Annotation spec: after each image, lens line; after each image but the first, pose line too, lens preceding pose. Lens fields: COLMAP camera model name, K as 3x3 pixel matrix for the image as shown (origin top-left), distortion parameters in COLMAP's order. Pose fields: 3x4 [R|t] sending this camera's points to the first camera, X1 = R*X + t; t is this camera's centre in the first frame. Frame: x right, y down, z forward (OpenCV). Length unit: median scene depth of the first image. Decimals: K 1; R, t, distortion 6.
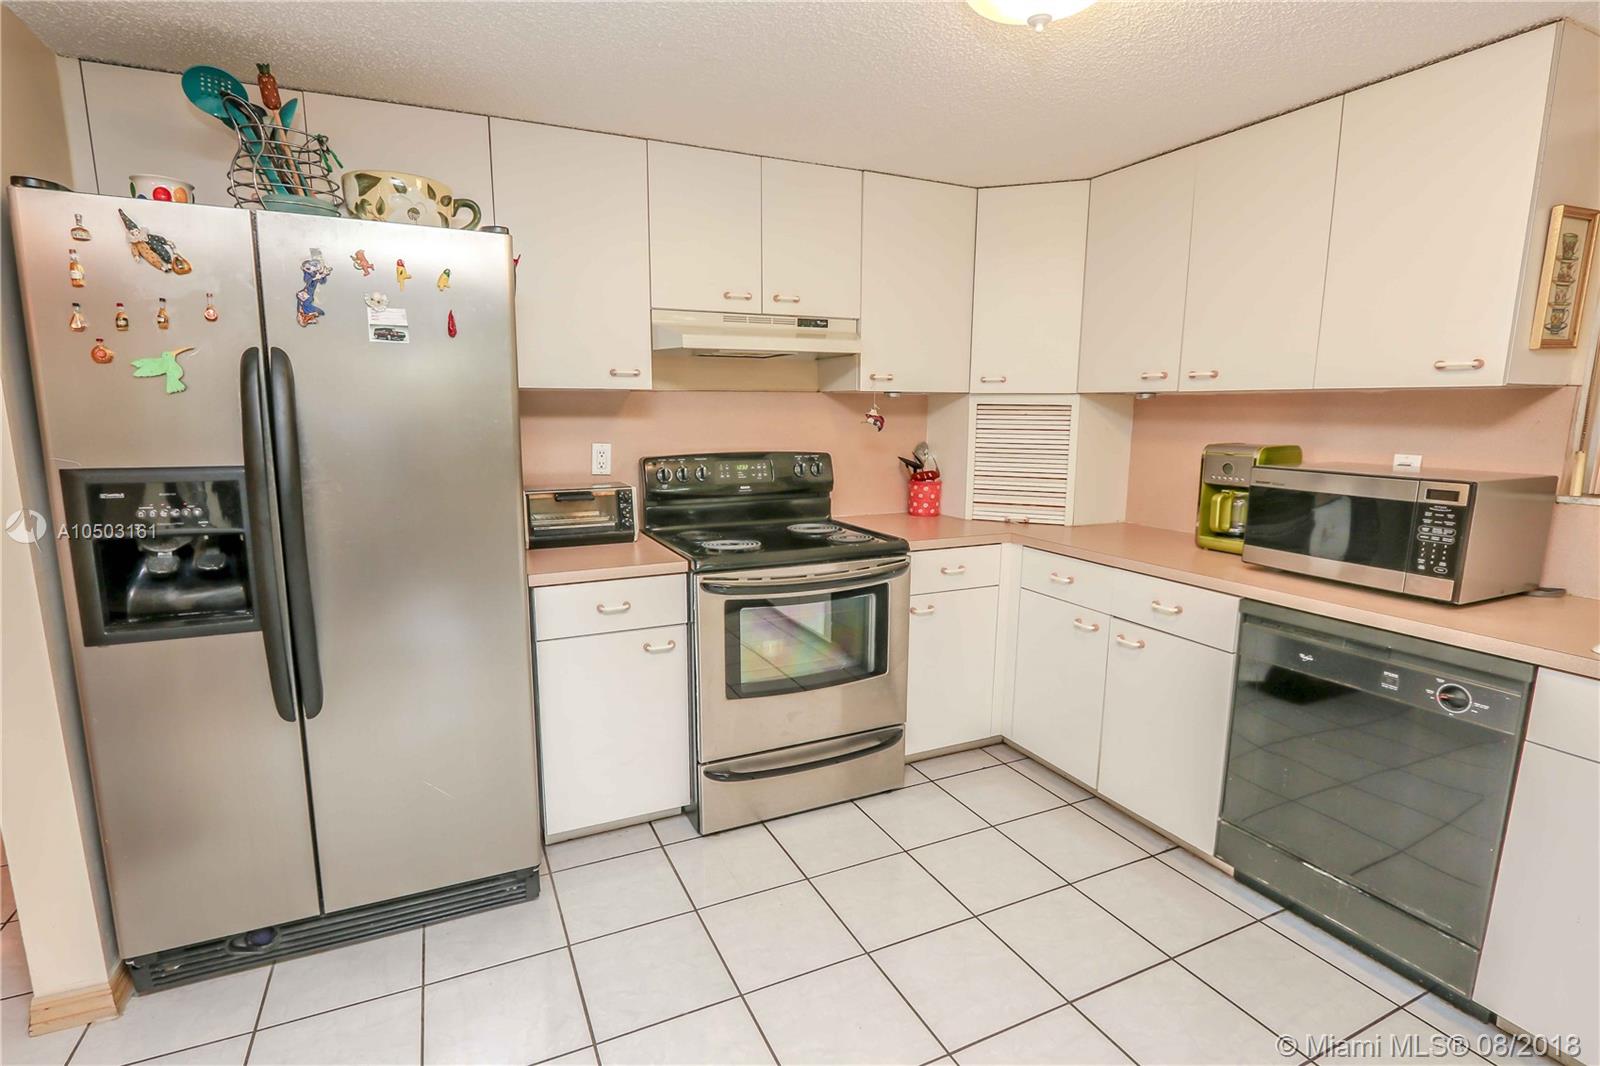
lens RADIAL K [[785.7, 0, 792.1], [0, 785.7, 626.5], [0, 0, 1]] dist [-0.005226, -0.001009]
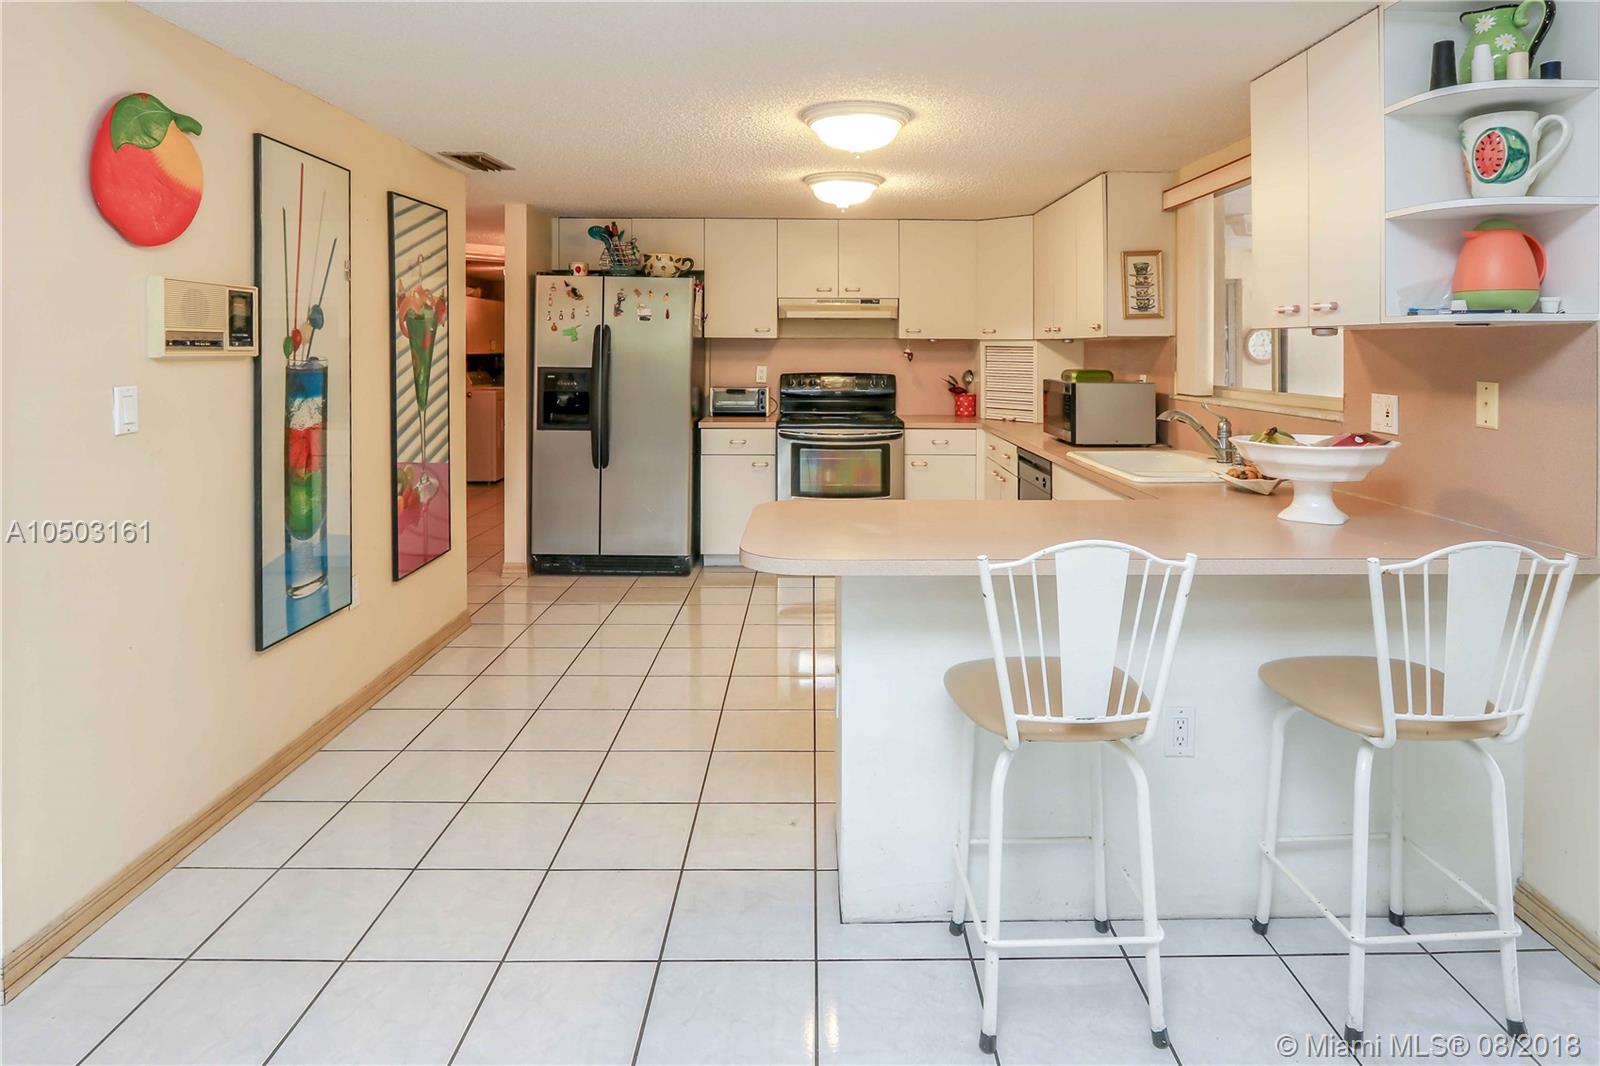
lens RADIAL K [[816.0, 0, 800.0], [0, 816.0, 533.0], [0, 0, 1]] dist [-0.000321, 0.000092]
pose [[0.919580, 0.091159, -0.382181, 0.711617], [-0.109816, 0.993579, -0.027241, 0.235823], [0.377244, 0.067020, 0.923686, -0.844487]]
